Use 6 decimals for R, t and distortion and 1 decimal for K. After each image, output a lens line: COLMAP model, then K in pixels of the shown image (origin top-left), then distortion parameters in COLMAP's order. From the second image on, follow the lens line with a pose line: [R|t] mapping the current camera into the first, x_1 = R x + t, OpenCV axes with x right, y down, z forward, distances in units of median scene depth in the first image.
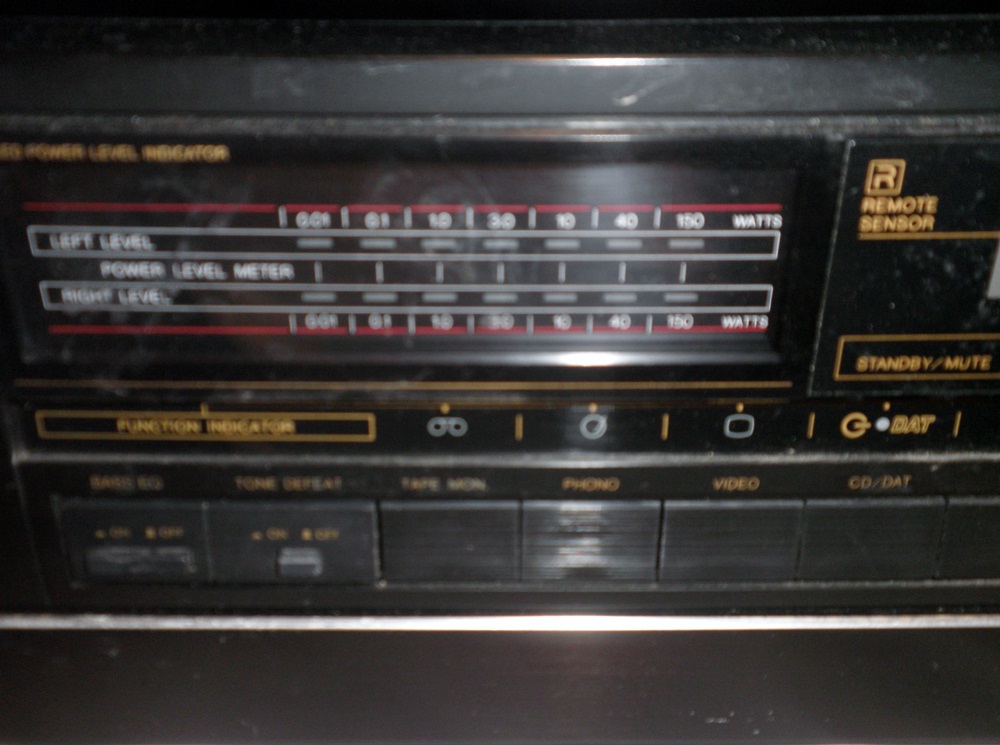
lens RADIAL K [[1116.3, 0, 500.2], [0, 1116.3, 378.8], [0, 0, 1]] dist [0.048208, 0.000000]
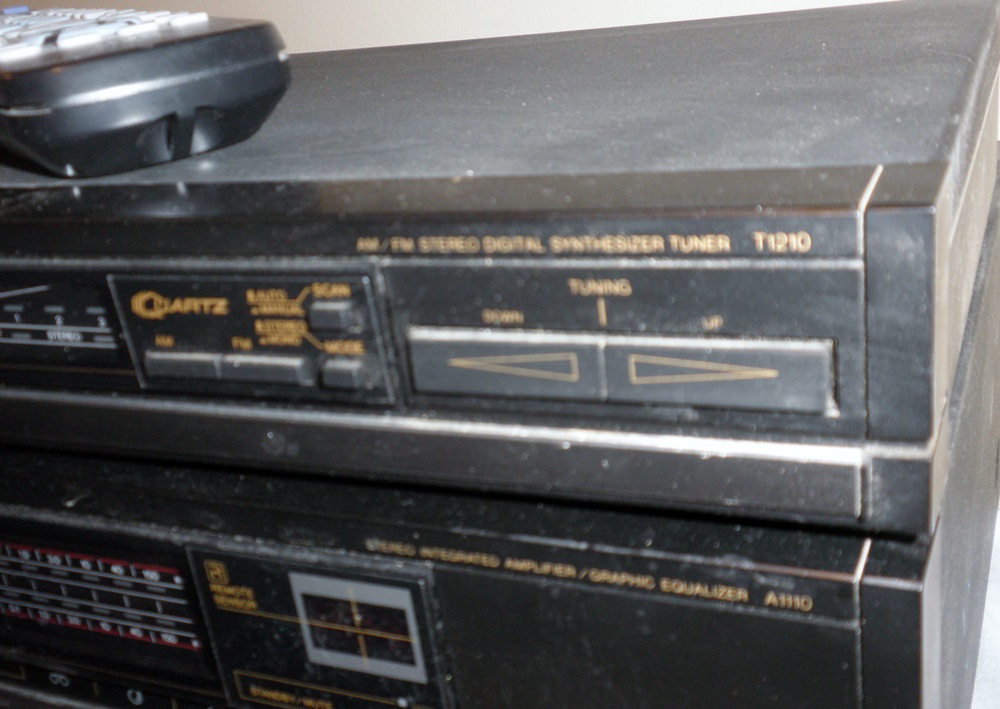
lens RADIAL K [[1092.6, 0, 500.5], [0, 1092.6, 357.0], [0, 0, 1]] dist [-0.001431, 0.000000]
pose [[0.899213, 0.049959, -0.434649, 1.159470], [-0.096159, 0.991735, -0.084946, -0.336907], [0.426812, 0.118181, 0.896585, -0.137128]]
